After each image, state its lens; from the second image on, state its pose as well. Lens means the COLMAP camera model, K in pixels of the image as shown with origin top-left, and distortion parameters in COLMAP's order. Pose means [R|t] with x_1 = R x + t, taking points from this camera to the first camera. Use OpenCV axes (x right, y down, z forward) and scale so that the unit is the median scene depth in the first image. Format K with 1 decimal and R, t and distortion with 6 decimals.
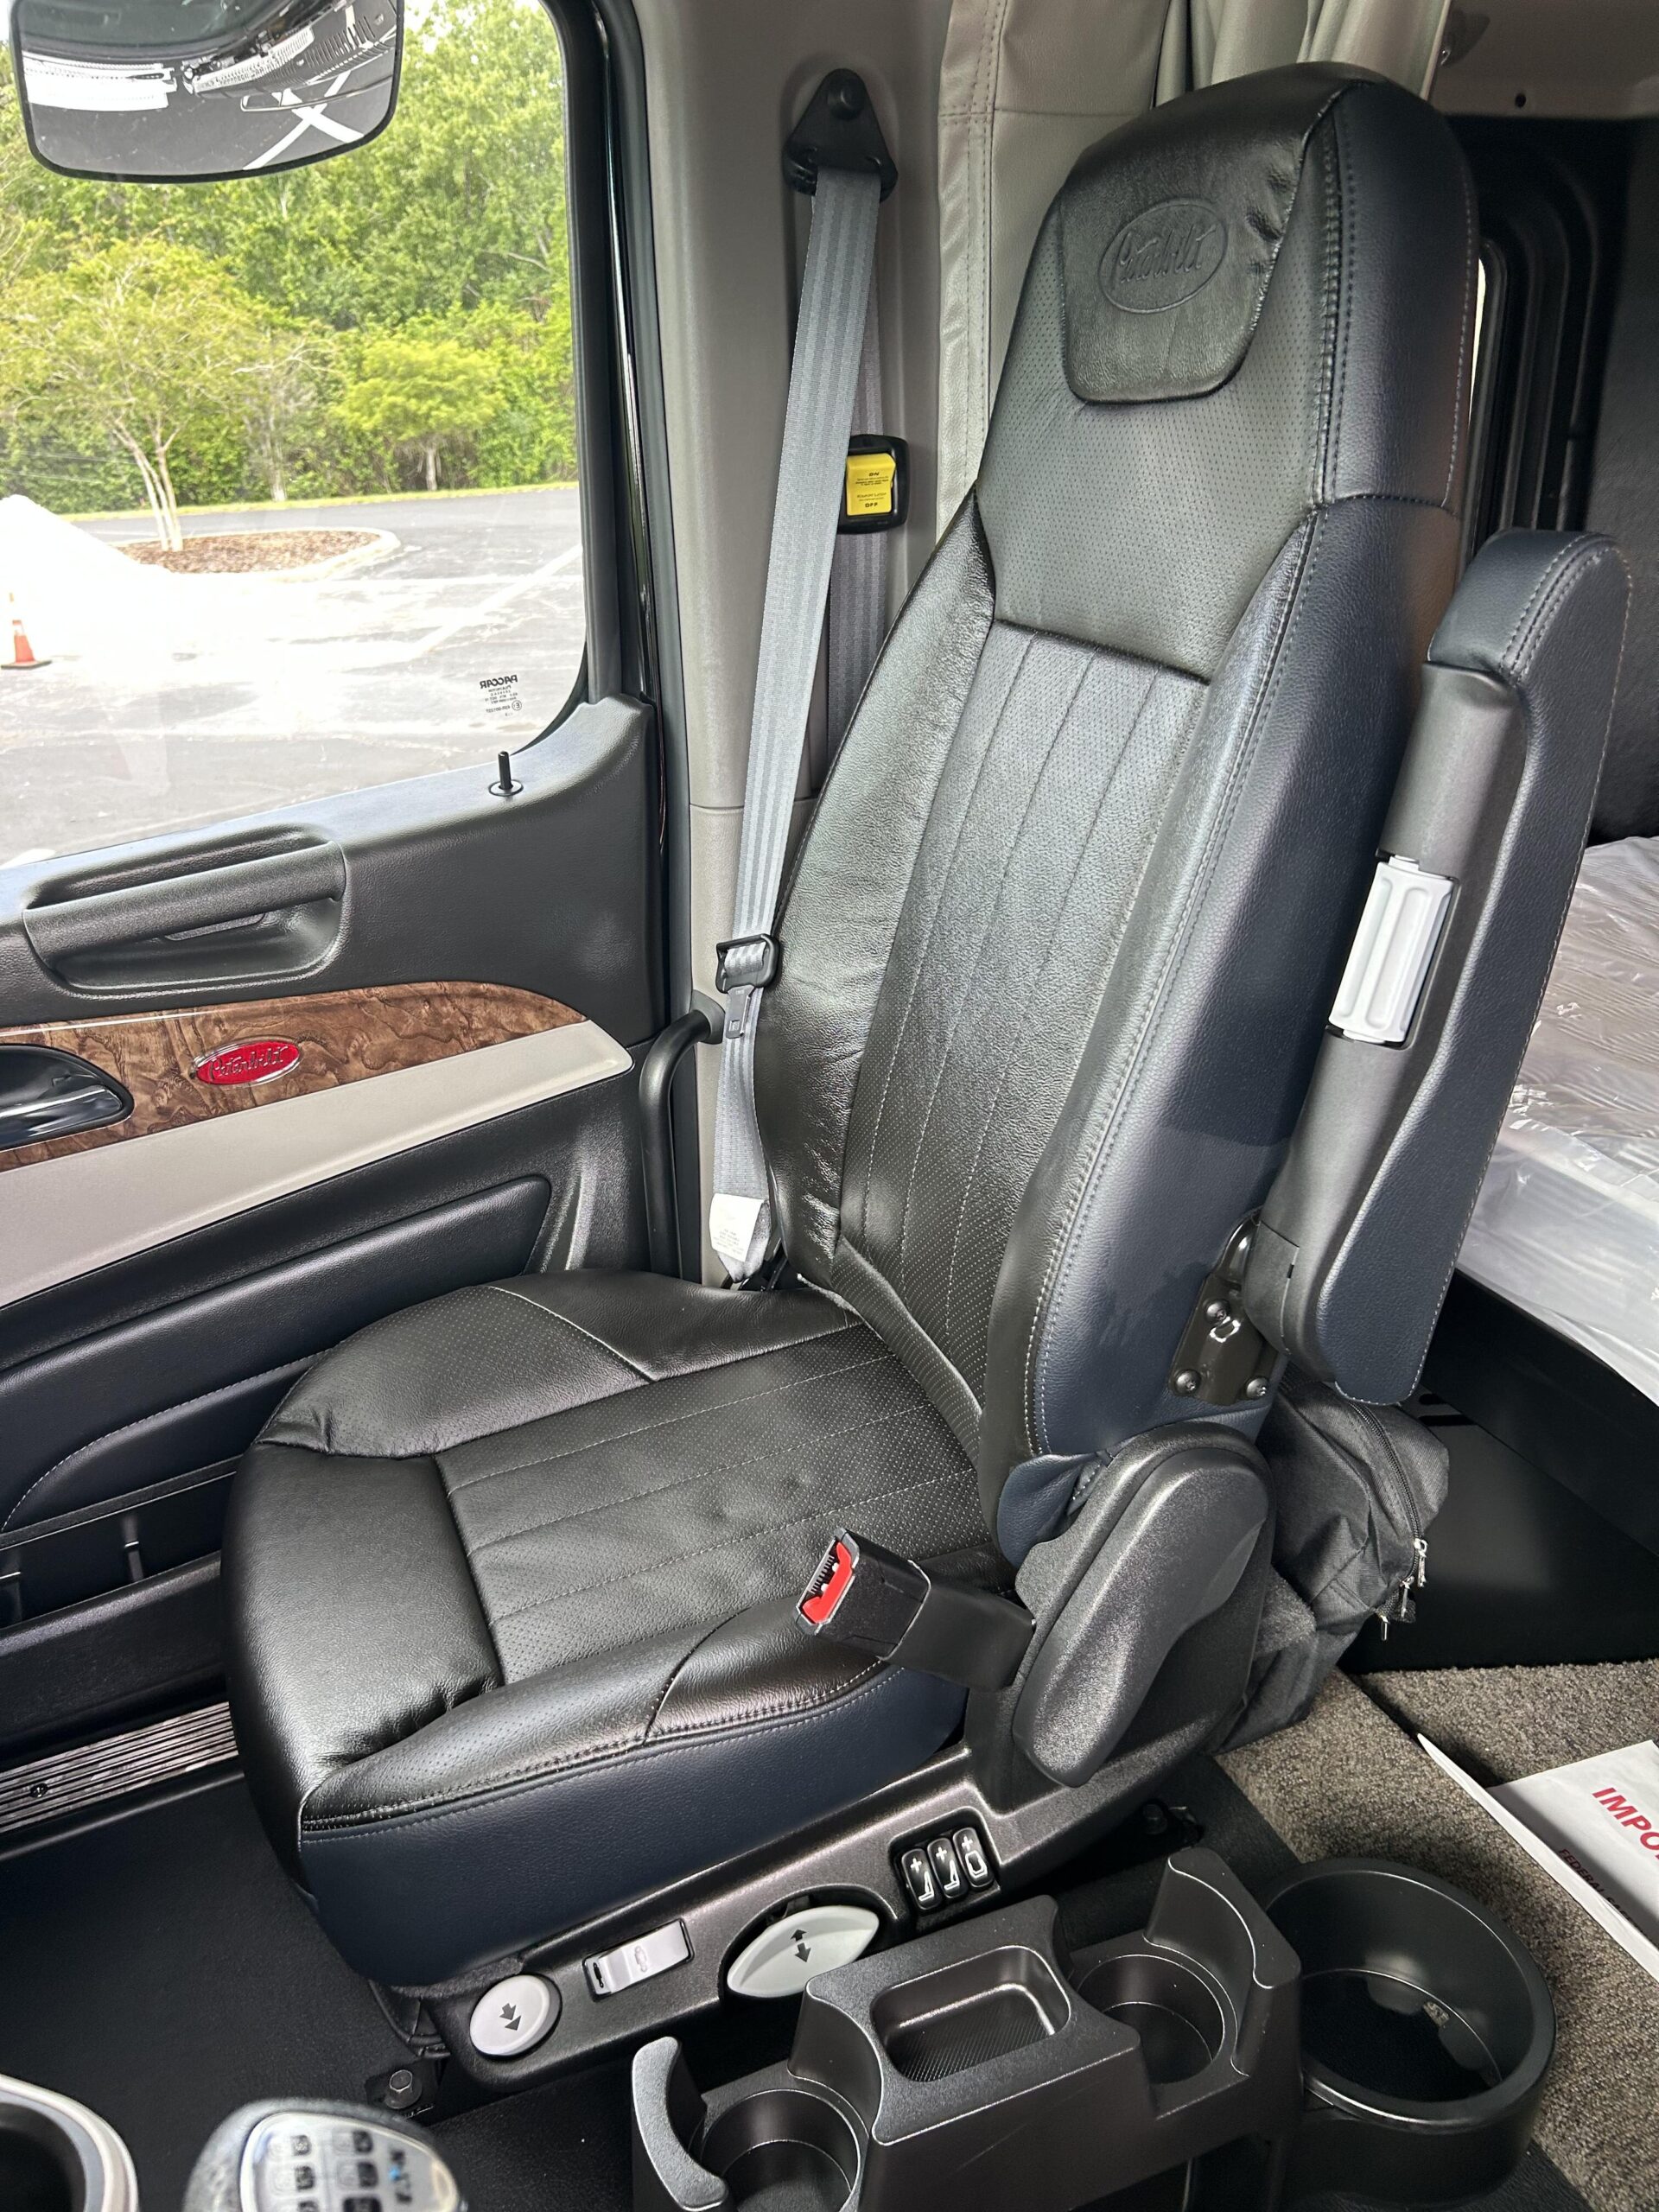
lens RADIAL K [[1661.4, 0, 815.6], [0, 1661.4, 1133.0], [0, 0, 1]] dist [0.009379, -0.000767]
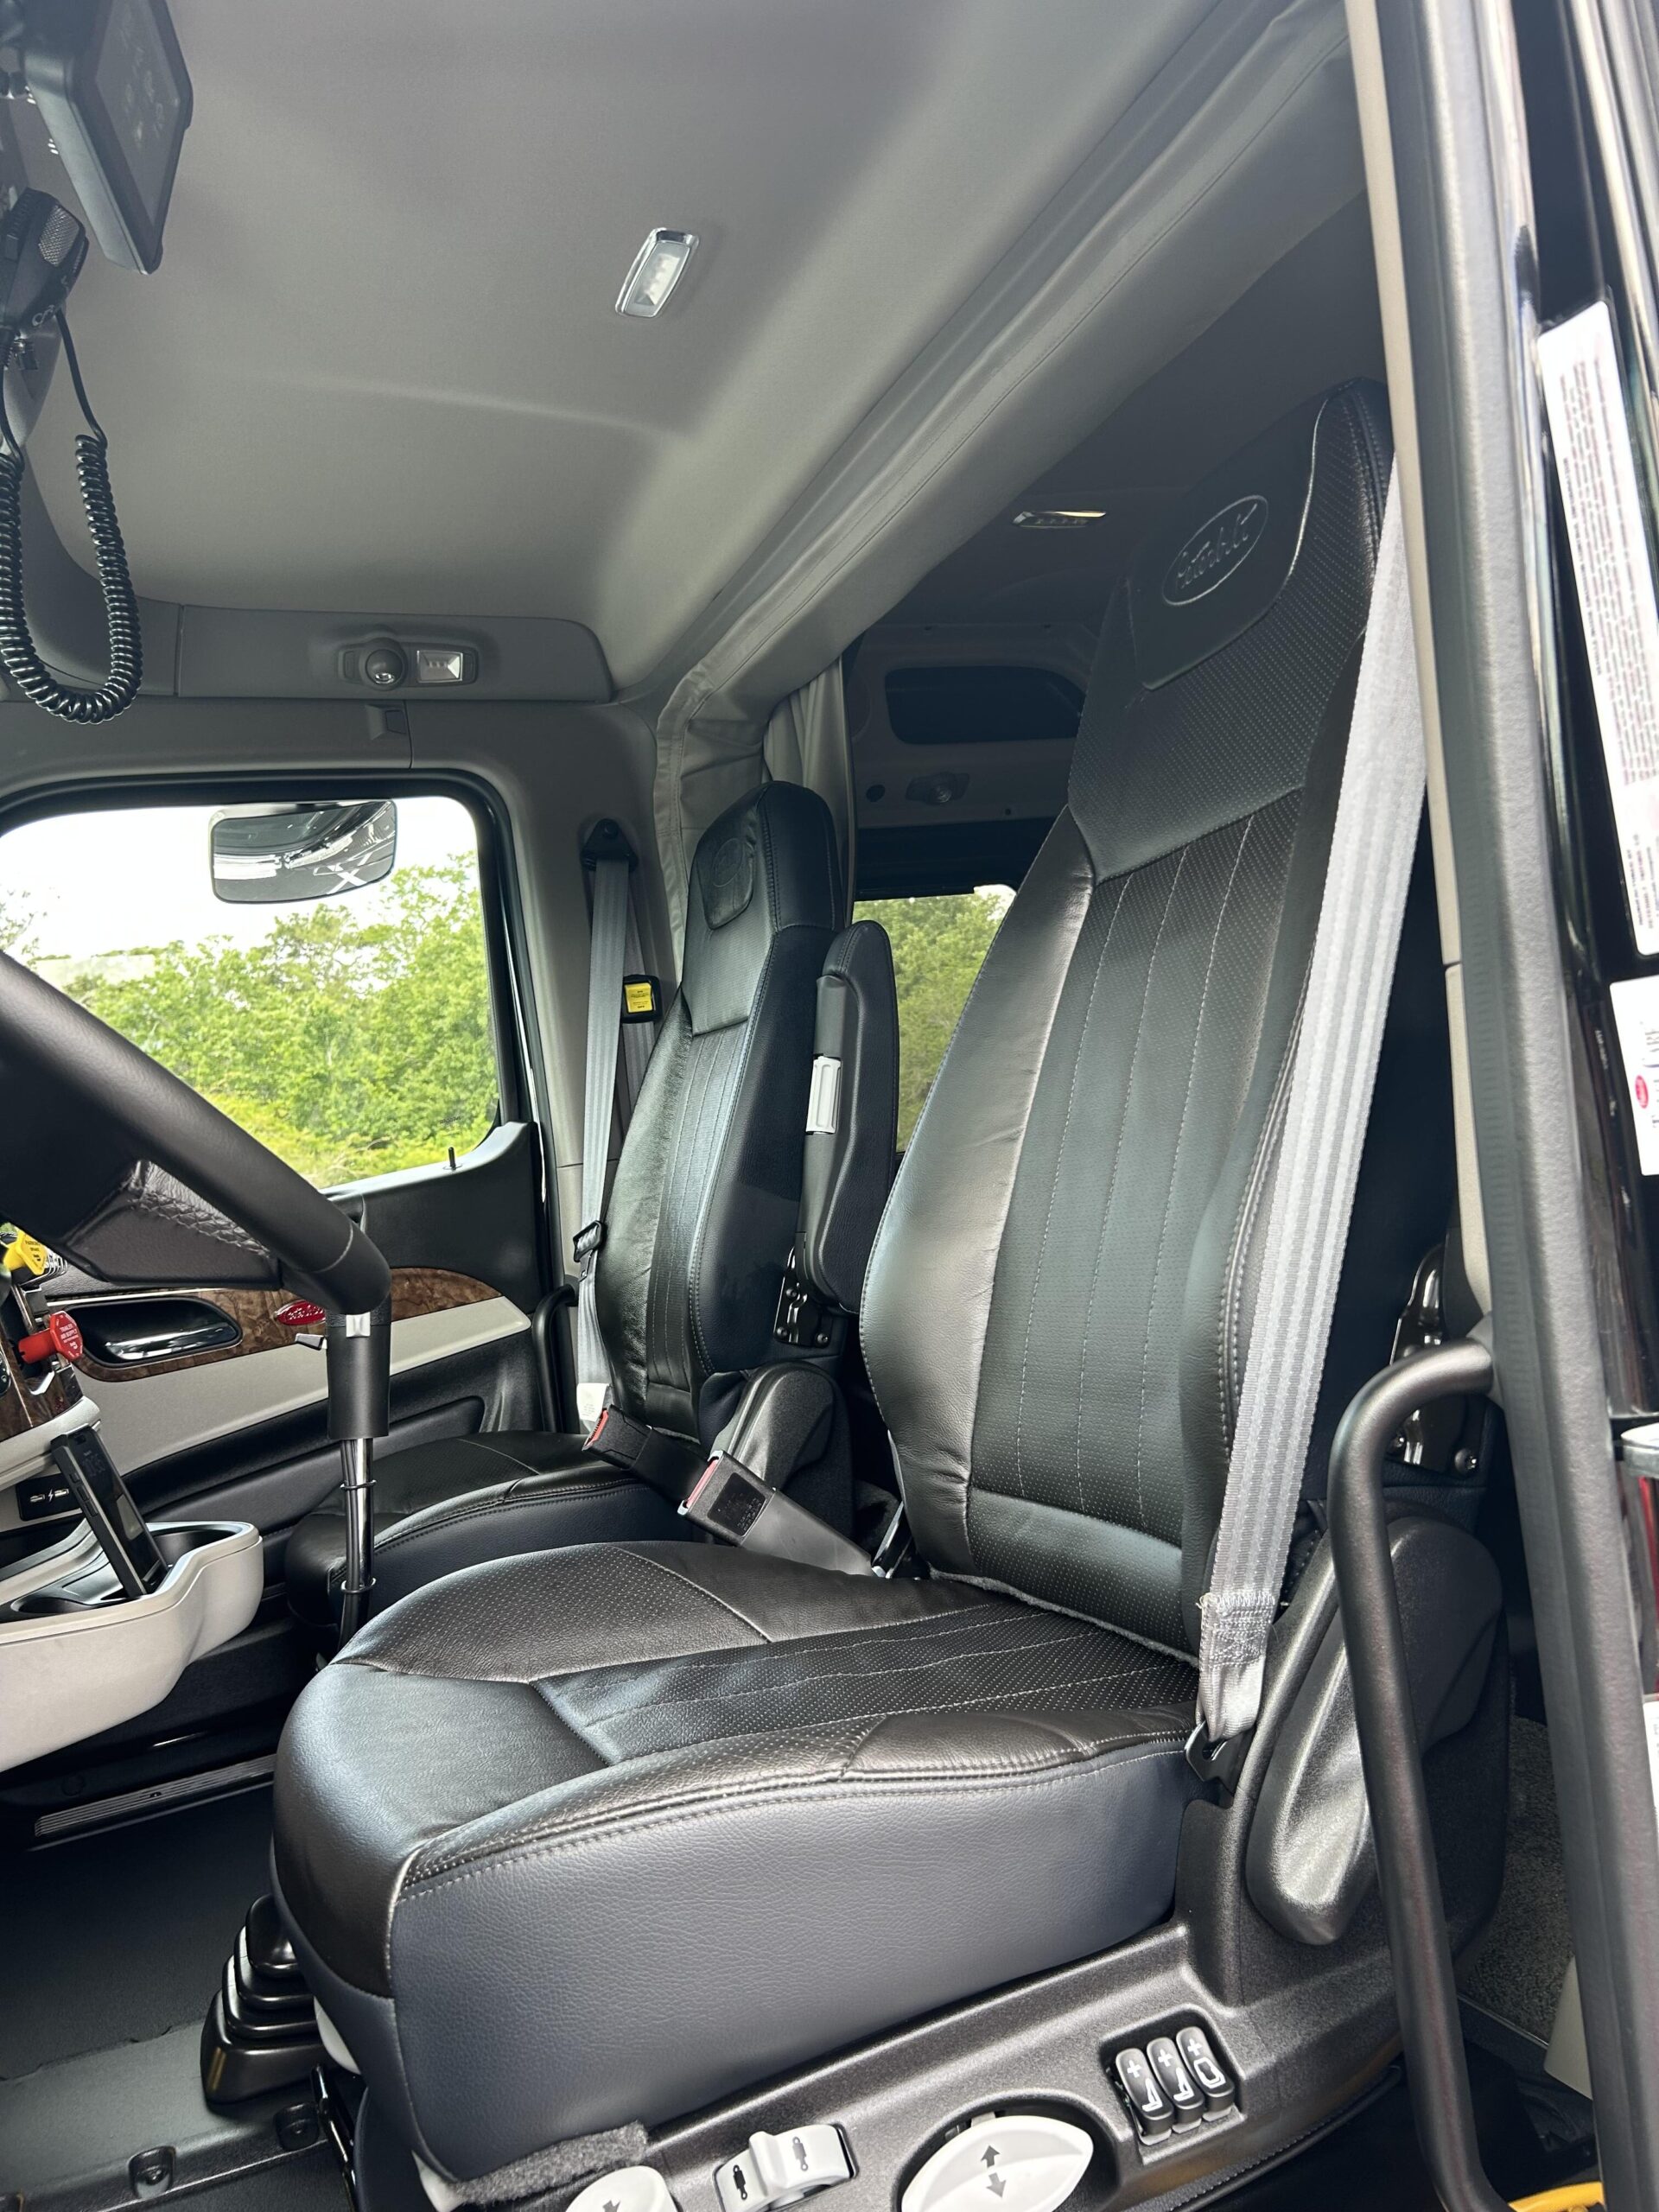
lens RADIAL K [[1679.4, 0, 829.5], [0, 1679.4, 1106.0], [0, 0, 1]] dist [0.010950, -0.000823]
pose [[0.993680, -0.111549, 0.012486, 0.271742], [0.105876, 0.894526, -0.434297, 0.748457], [0.037277, 0.432875, 0.900683, -0.869427]]
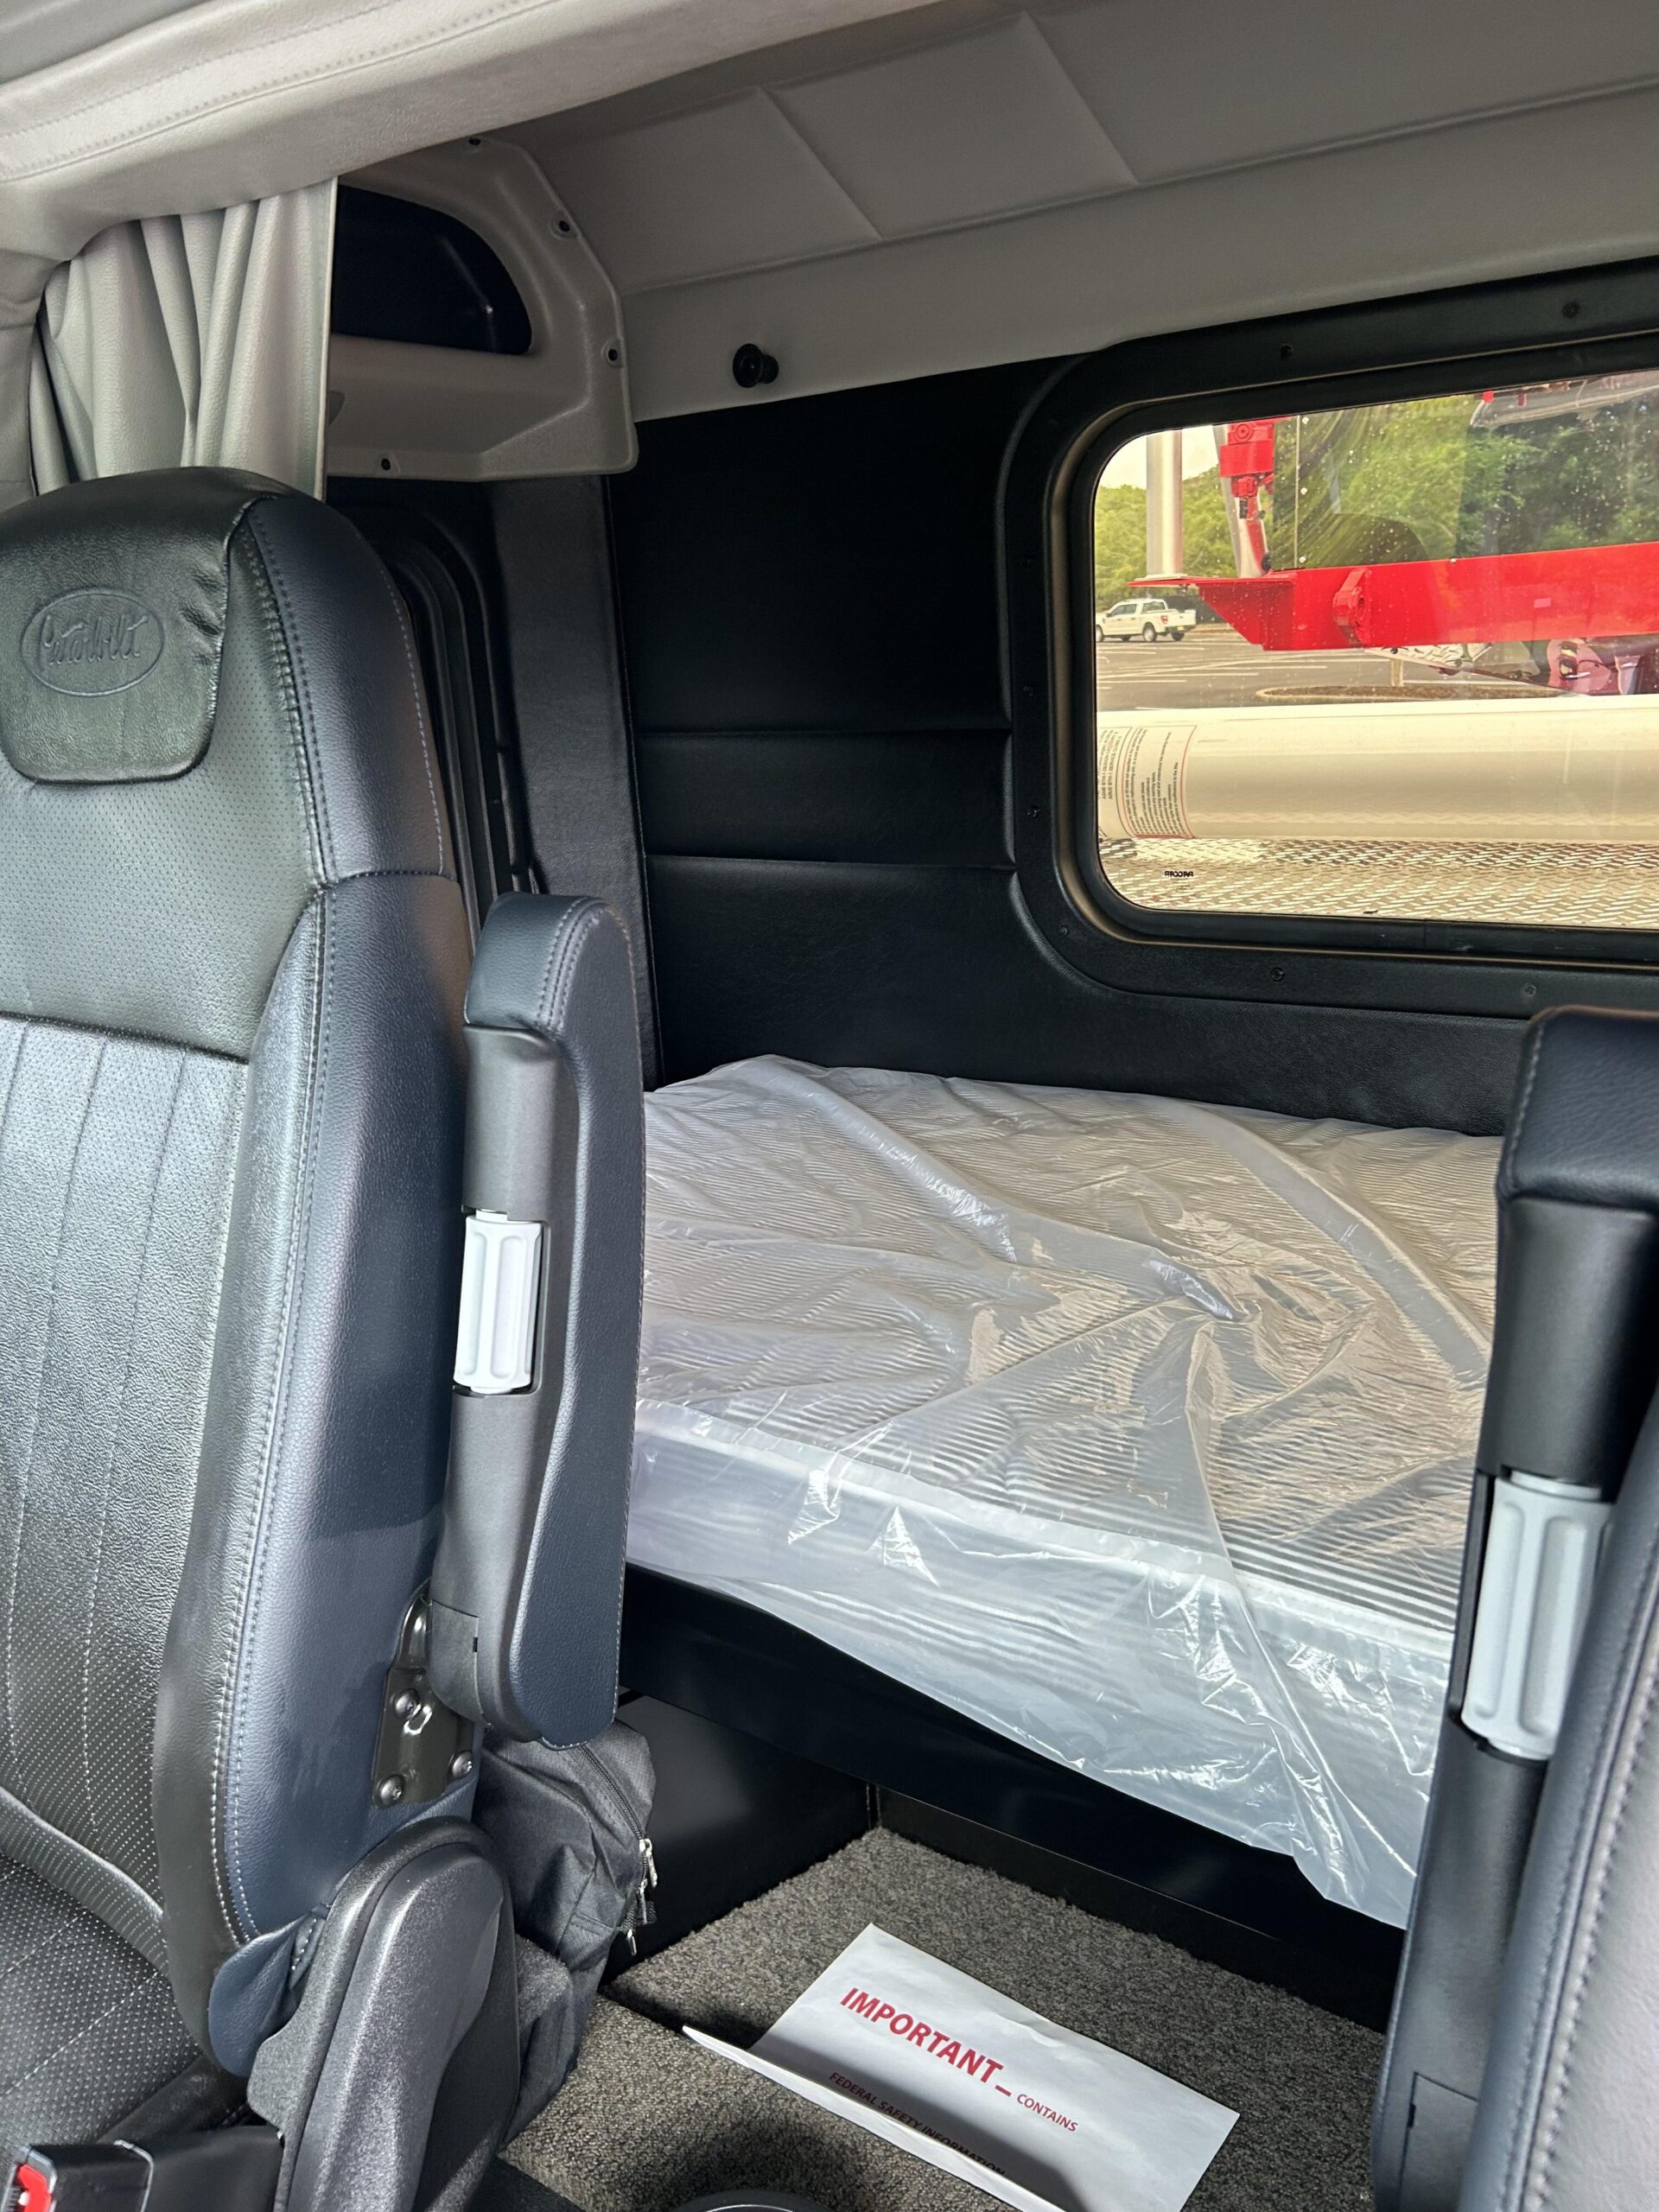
lens RADIAL K [[1707.6, 0, 774.1], [0, 1707.6, 1126.6], [0, 0, 1]] dist [0.046707, -0.034530]
pose [[0.840235, -0.179031, 0.511813, -0.018126], [0.255123, 0.963440, -0.081822, -0.069226], [-0.478453, 0.199325, 0.855192, 0.018138]]
